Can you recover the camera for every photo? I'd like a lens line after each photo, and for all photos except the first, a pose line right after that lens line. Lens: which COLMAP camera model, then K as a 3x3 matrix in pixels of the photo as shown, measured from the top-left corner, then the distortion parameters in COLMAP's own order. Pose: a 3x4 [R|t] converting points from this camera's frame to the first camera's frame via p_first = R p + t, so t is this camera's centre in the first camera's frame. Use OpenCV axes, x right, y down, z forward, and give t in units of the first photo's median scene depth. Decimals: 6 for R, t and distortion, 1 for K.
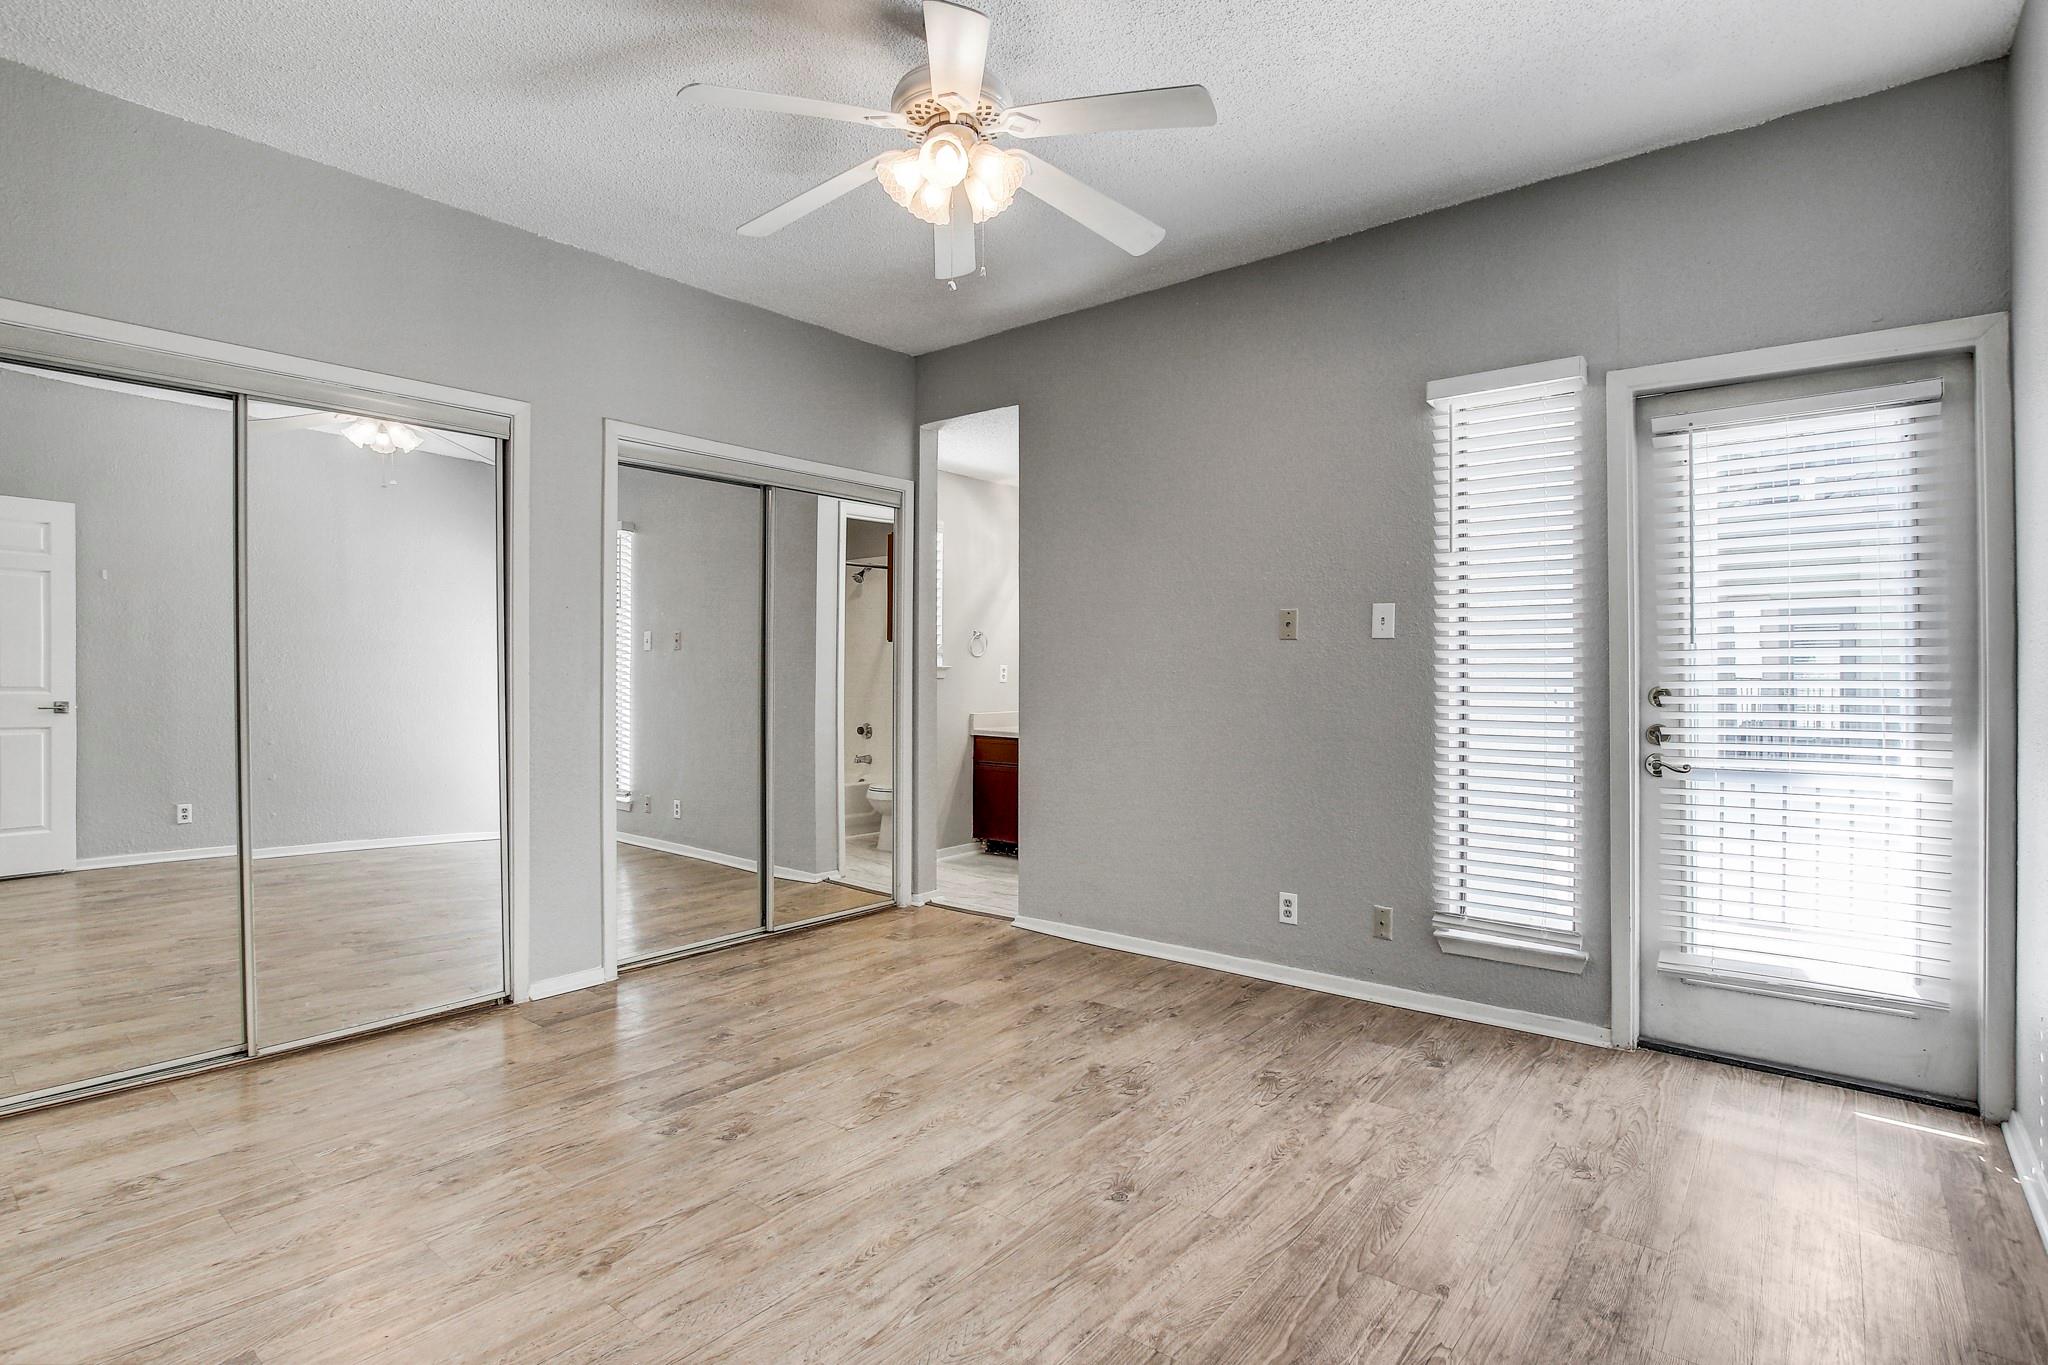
lens RADIAL K [[1024.2, 0, 1021.5], [0, 1024.2, 673.8], [0, 0, 1]] dist [-0.035658, 0.000708]
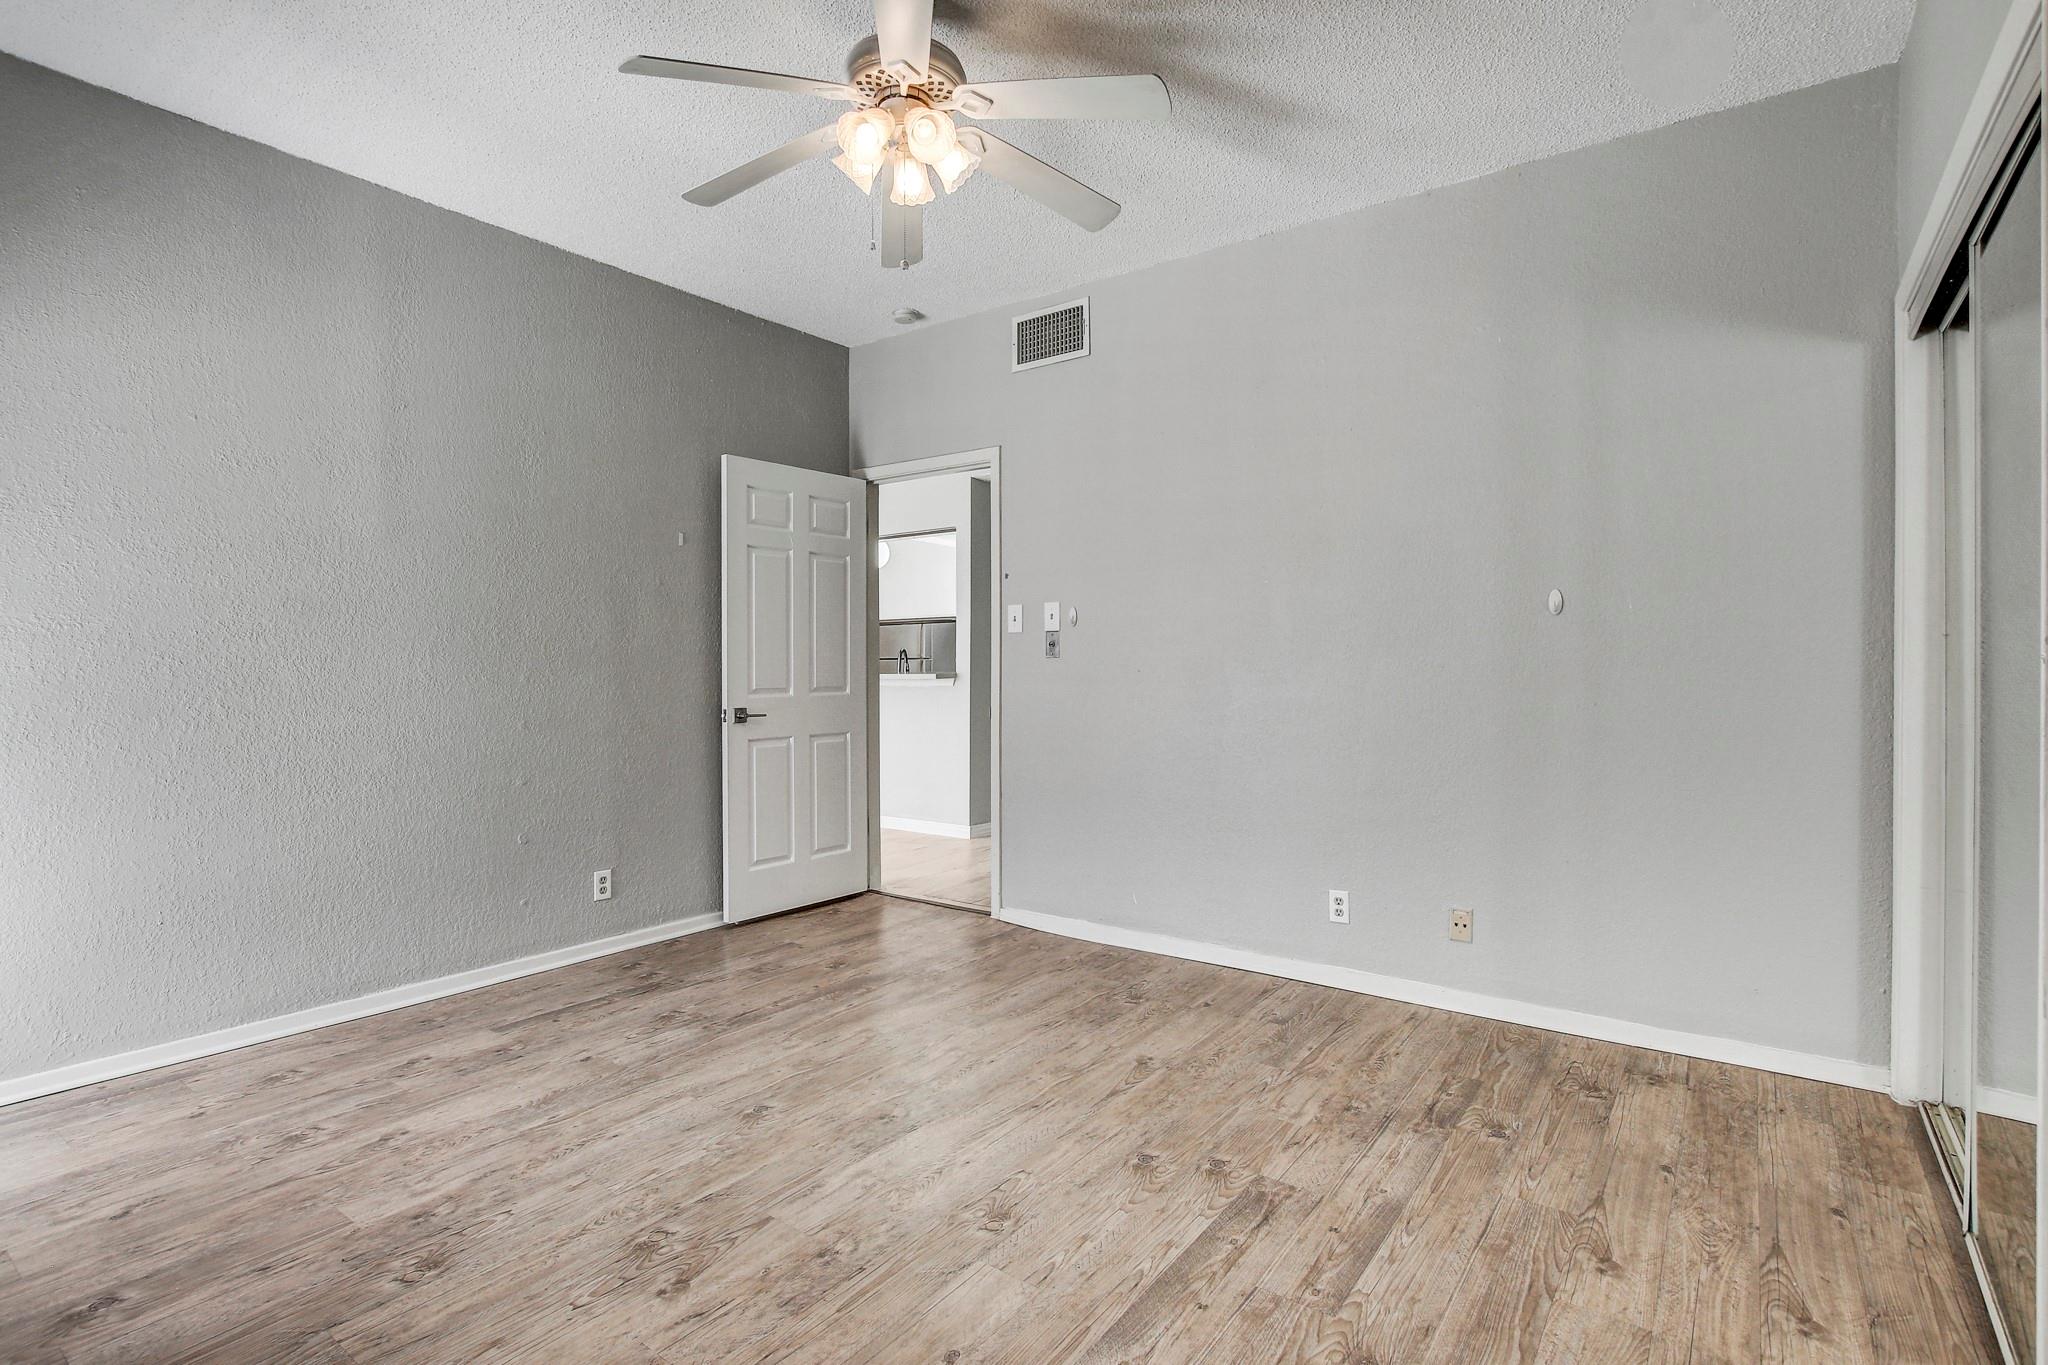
lens RADIAL K [[950.5, 0, 1024.0], [0, 950.5, 682.5], [0, 0, 1]] dist [-0.029143, 0.001371]
pose [[-0.998279, -0.001325, -0.058622, -0.116232], [-0.002426, 0.999822, 0.018704, 0.003940], [0.058587, 0.018814, -0.998105, 1.717707]]
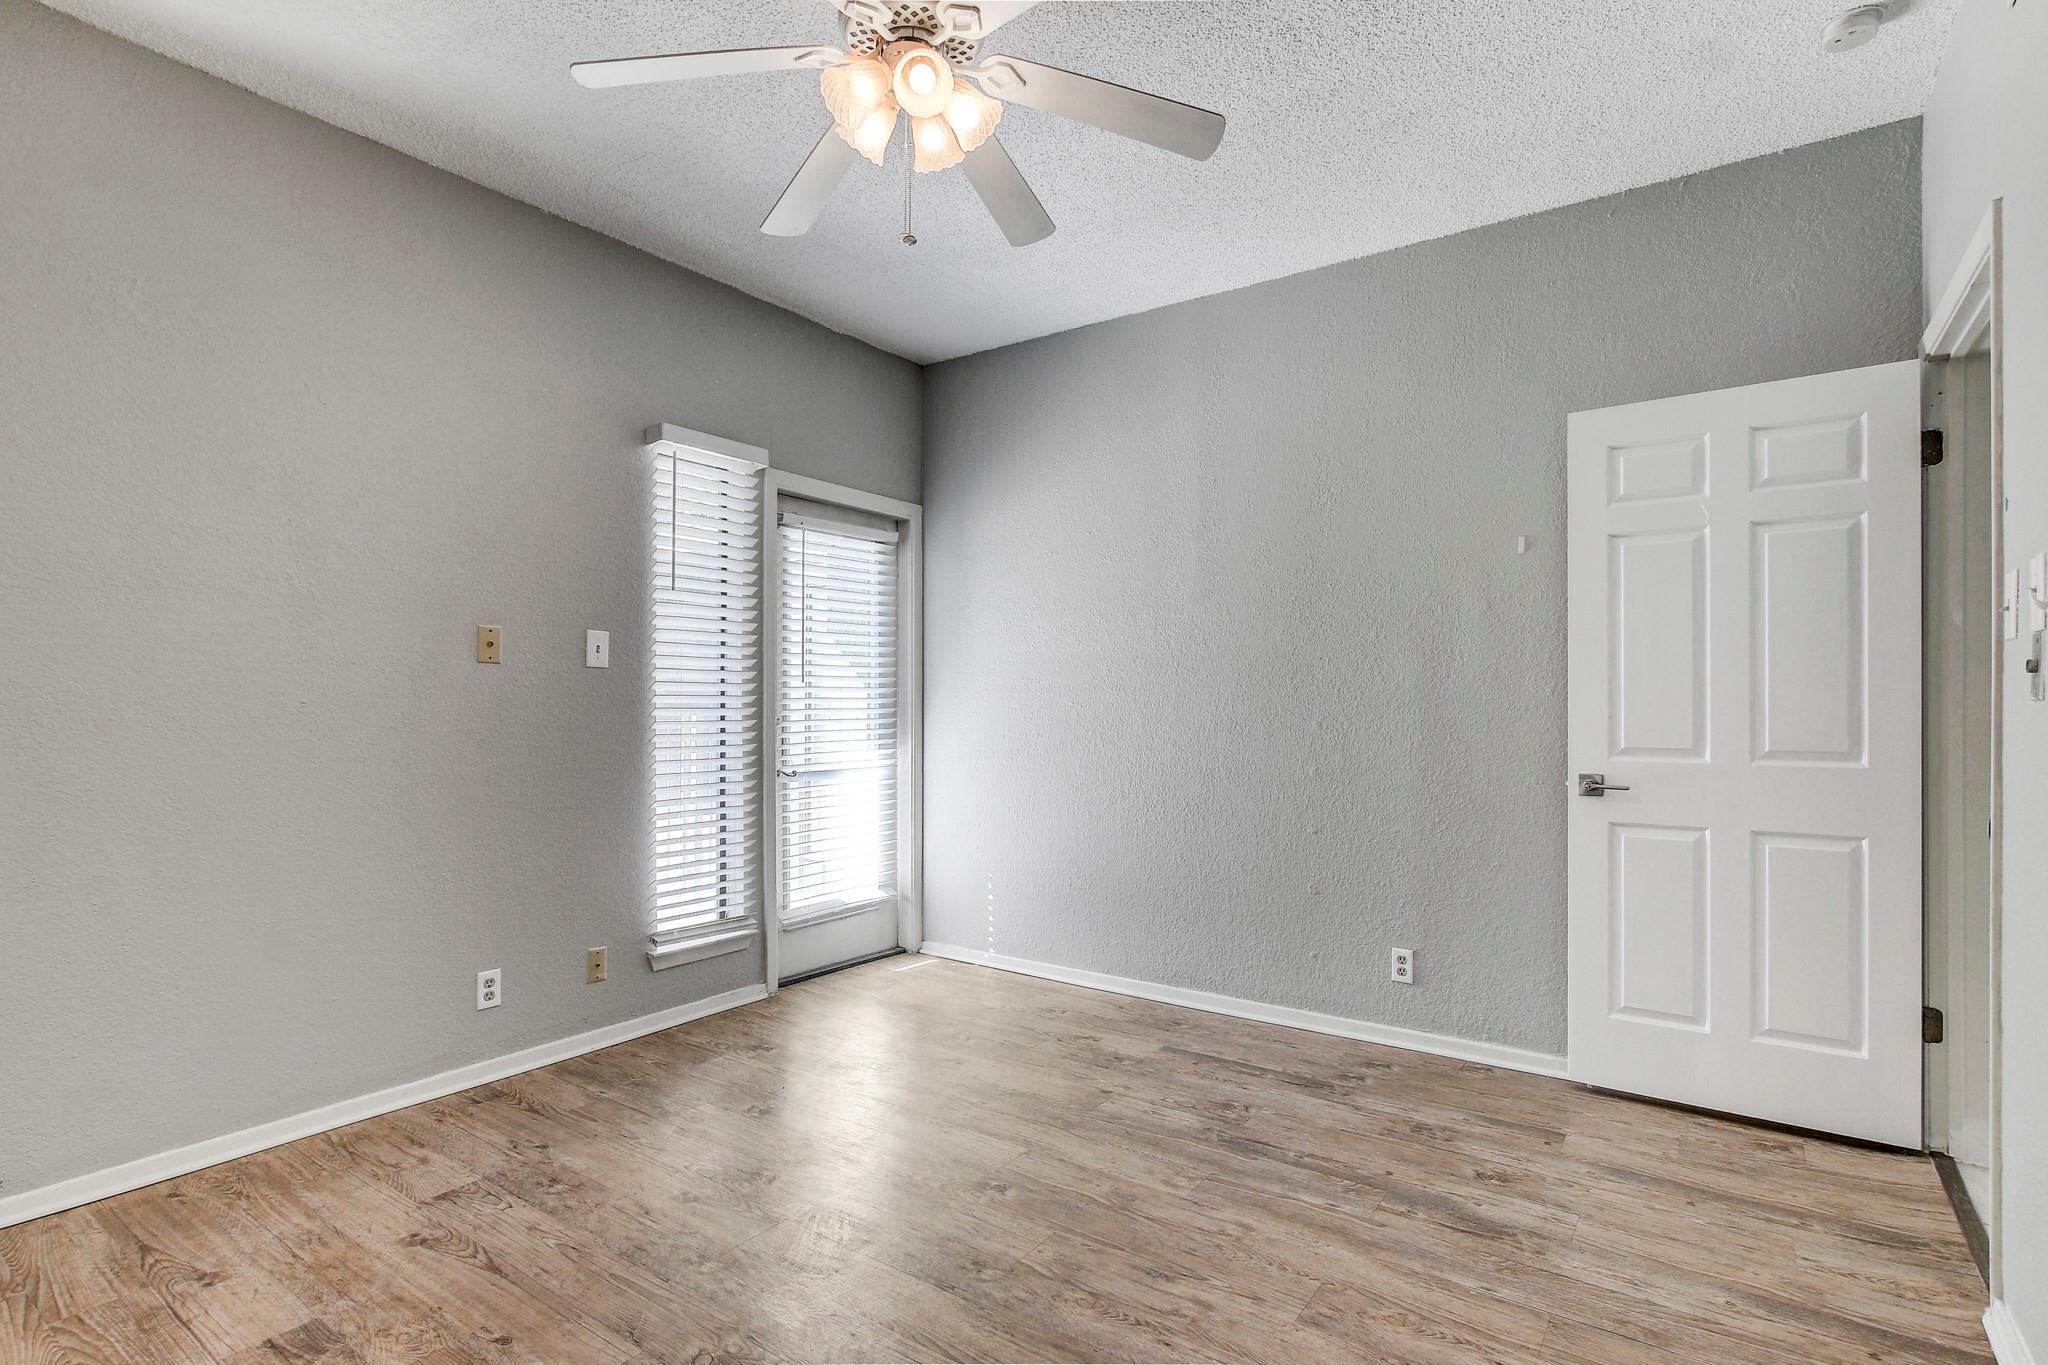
lens RADIAL K [[991.4, 0, 1055.9], [0, 991.4, 710.4], [0, 0, 1]] dist [-0.014396, 0.000076]
pose [[-0.095205, -0.008462, 0.995422, -0.788116], [-0.002422, 0.999963, 0.008269, -0.004056], [-0.995455, -0.001624, -0.095222, 0.854941]]
